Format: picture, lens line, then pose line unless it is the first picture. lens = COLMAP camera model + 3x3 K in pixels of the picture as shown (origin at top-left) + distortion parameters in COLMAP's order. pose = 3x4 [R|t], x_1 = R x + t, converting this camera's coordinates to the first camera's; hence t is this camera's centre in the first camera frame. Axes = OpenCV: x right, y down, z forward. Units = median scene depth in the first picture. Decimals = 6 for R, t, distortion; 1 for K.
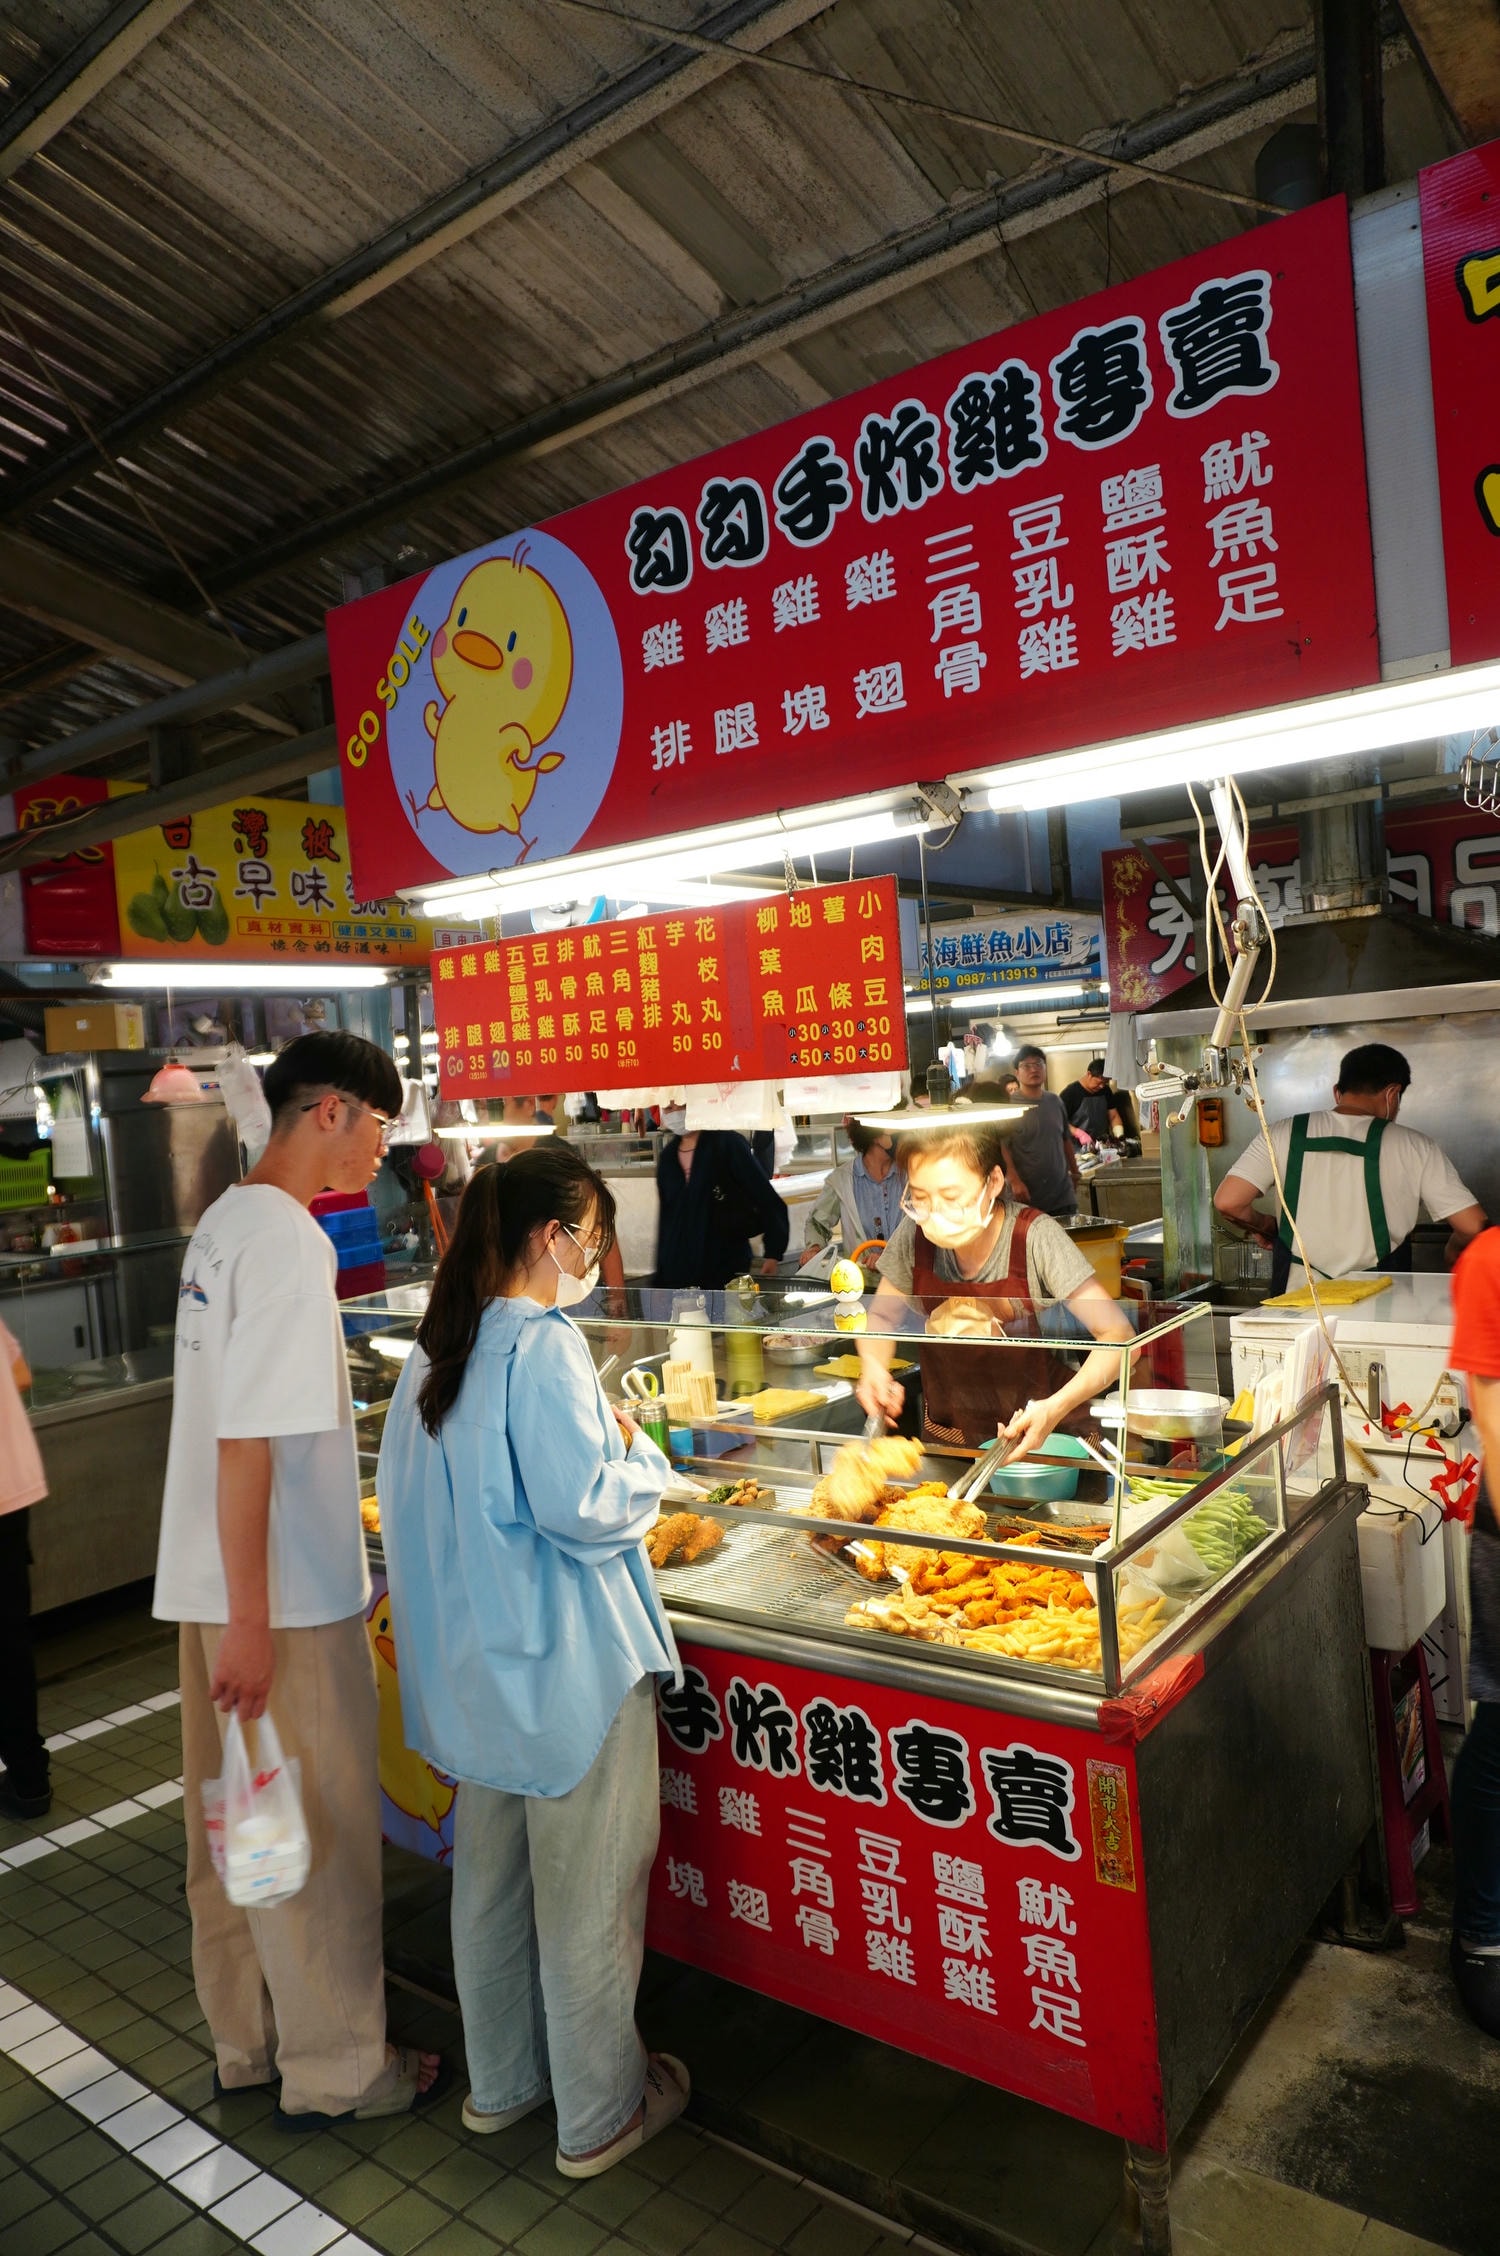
lens RADIAL K [[1597.4, 0, 750.0], [0, 1597.4, 1128.0], [0, 0, 1]] dist [-0.032803, 0.049011]
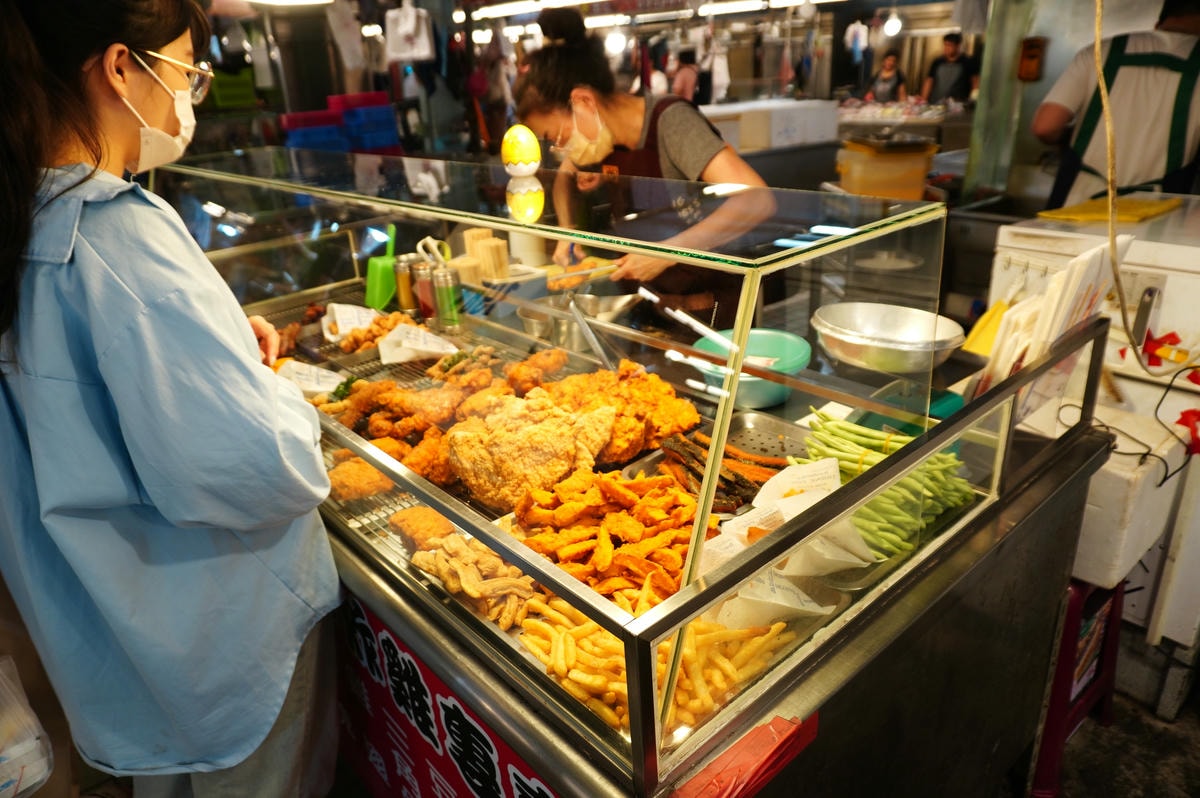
lens RADIAL K [[787.8, 0, 600.0], [0, 787.8, 399.0], [0, 0, 1]] dist [-0.049487, 0.035722]
pose [[0.978335, 0.107640, -0.176844, 0.176656], [-0.037308, 0.931890, 0.360818, 0.061047], [0.203638, -0.346404, 0.915716, 0.533825]]
